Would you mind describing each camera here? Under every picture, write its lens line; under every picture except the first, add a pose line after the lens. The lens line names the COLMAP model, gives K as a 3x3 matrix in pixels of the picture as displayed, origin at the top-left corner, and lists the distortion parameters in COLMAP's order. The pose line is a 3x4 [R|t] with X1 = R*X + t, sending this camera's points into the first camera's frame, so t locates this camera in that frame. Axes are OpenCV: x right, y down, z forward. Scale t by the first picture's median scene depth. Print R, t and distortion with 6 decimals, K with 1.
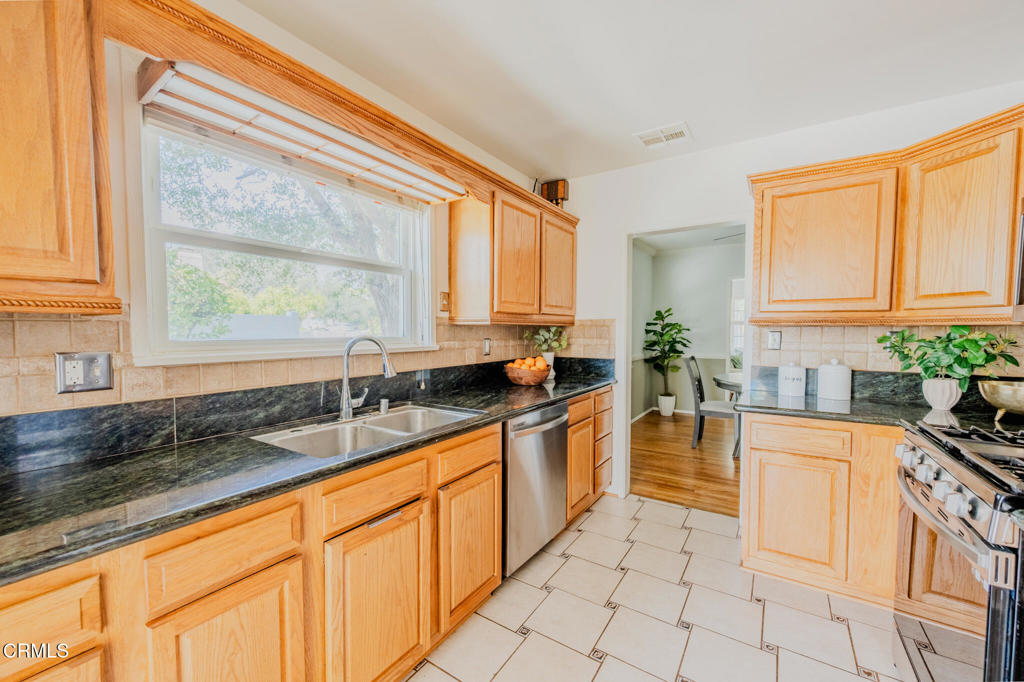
lens RADIAL K [[402.7, 0, 518.0], [0, 402.7, 345.2], [0, 0, 1]] dist [0.001976, -0.000419]
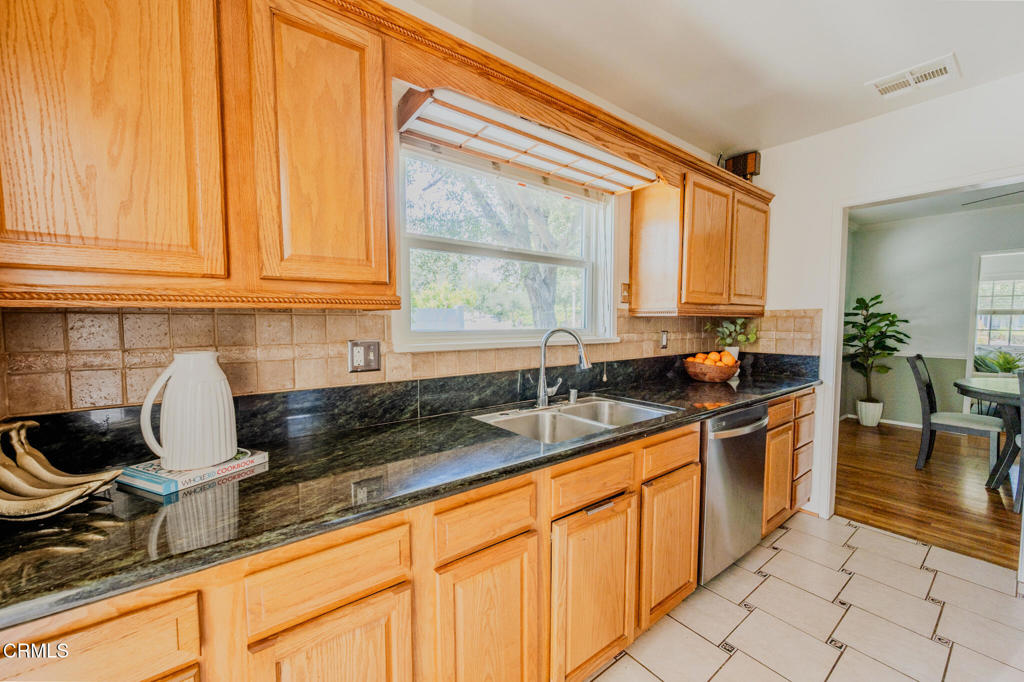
lens RADIAL K [[402.7, 0, 520.2], [0, 402.7, 344.9], [0, 0, 1]] dist [0.001976, -0.000419]
pose [[0.947361, 0.018623, -0.319624, -0.130587], [-0.012072, 0.999675, 0.022464, -0.001100], [0.319939, -0.017423, 0.947278, -0.014927]]
